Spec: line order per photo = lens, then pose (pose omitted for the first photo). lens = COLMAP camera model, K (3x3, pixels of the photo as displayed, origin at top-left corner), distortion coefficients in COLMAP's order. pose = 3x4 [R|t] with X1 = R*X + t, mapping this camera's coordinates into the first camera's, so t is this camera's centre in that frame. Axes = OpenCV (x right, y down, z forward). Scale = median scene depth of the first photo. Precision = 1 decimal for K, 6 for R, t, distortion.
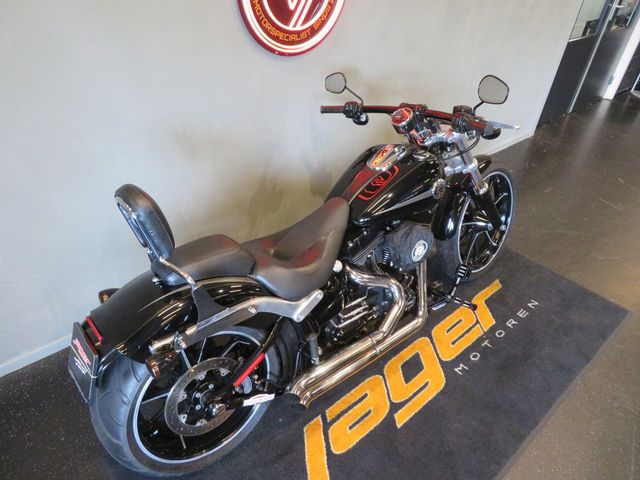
lens RADIAL K [[455.5, 0, 320.4], [0, 455.5, 239.4], [0, 0, 1]] dist [-0.008369, 0.004555]
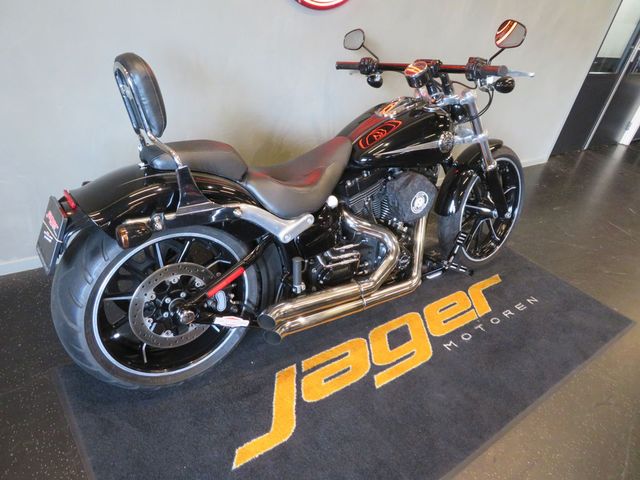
lens RADIAL K [[455.5, 0, 320.4], [0, 455.5, 238.0], [0, 0, 1]] dist [-0.008369, 0.004555]
pose [[0.992133, 0.123850, -0.018265, 0.035936], [-0.124988, 0.988206, -0.088465, 0.207309], [0.007094, 0.090052, 0.995912, 0.044163]]
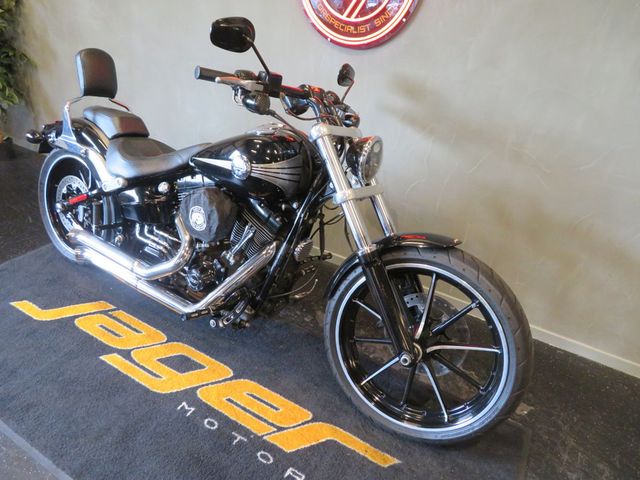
lens RADIAL K [[455.5, 0, 318.4], [0, 455.5, 238.6], [0, 0, 1]] dist [-0.008369, 0.004555]
pose [[0.308571, 0.410393, -0.858115, 1.045937], [-0.605372, 0.780580, 0.155625, -0.219803], [0.733695, 0.471458, 0.489305, 0.745906]]
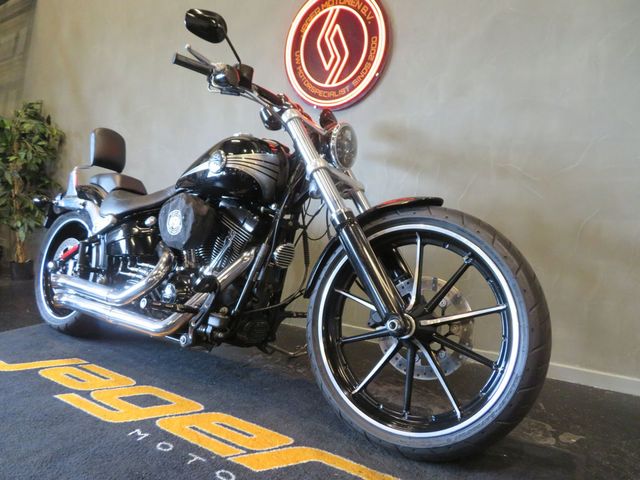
lens RADIAL K [[455.5, 0, 317.7], [0, 455.5, 239.6], [0, 0, 1]] dist [-0.008369, 0.004555]
pose [[0.257411, 0.017706, -0.966140, 1.103860], [-0.567181, 0.812248, -0.136230, 0.015573], [0.782333, 0.583044, 0.219124, 1.026330]]
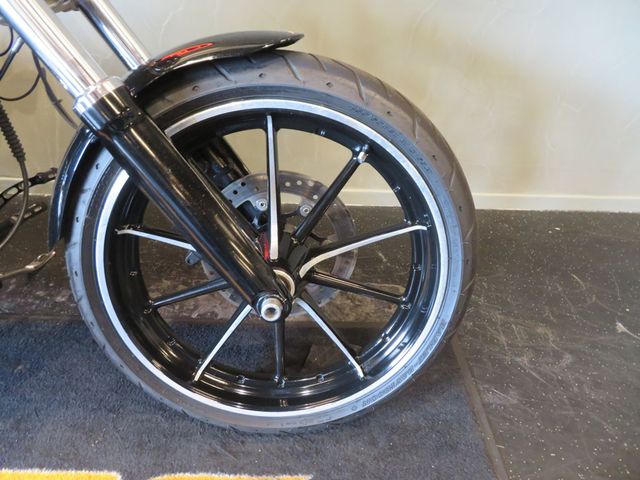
lens RADIAL K [[455.5, 0, 317.1], [0, 455.5, 239.5], [0, 0, 1]] dist [-0.008369, 0.004555]
pose [[0.757125, 0.350538, -0.551257, 0.730151], [-0.376449, 0.923760, 0.070373, -0.121834], [0.533898, 0.154239, 0.831362, 1.031091]]
